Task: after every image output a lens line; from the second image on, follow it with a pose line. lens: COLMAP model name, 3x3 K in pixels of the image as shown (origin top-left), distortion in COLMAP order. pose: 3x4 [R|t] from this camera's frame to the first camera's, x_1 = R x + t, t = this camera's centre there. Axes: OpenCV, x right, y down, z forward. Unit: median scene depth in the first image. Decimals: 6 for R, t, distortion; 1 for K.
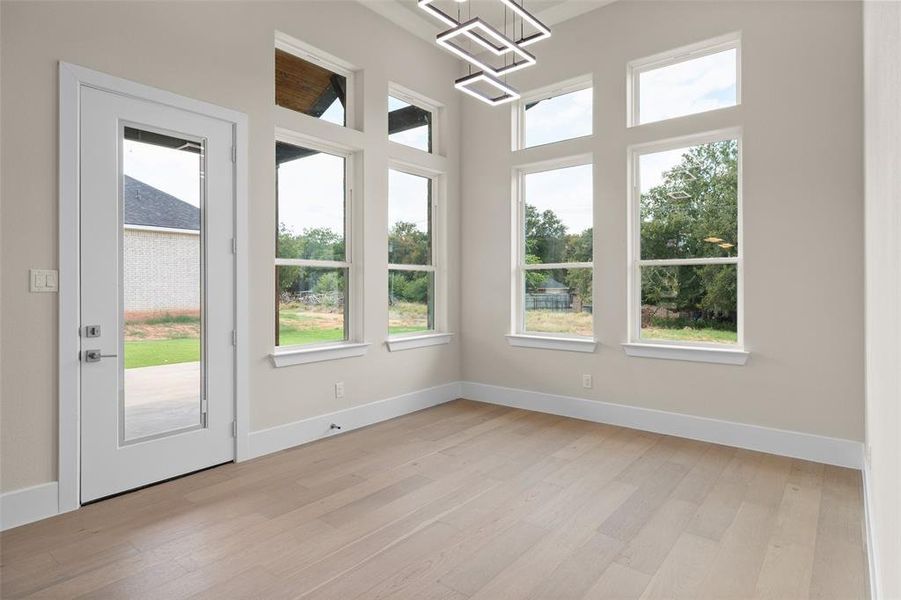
lens RADIAL K [[486.3, 0, 468.6], [0, 486.3, 283.4], [0, 0, 1]] dist [0.005134, 0.000563]
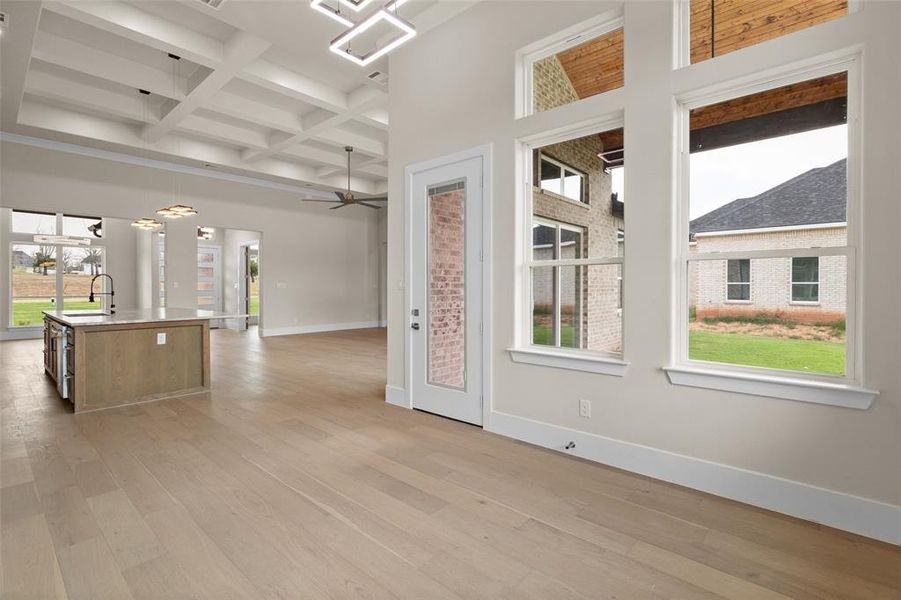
lens RADIAL K [[431.0, 0, 451.4], [0, 431.0, 291.7], [0, 0, 1]] dist [-0.002148, -0.000041]
pose [[-0.075804, 0.008927, -0.997083, 0.654926], [0.000852, 0.999960, 0.008888, 0.008272], [0.997122, -0.000176, -0.075809, 1.061968]]
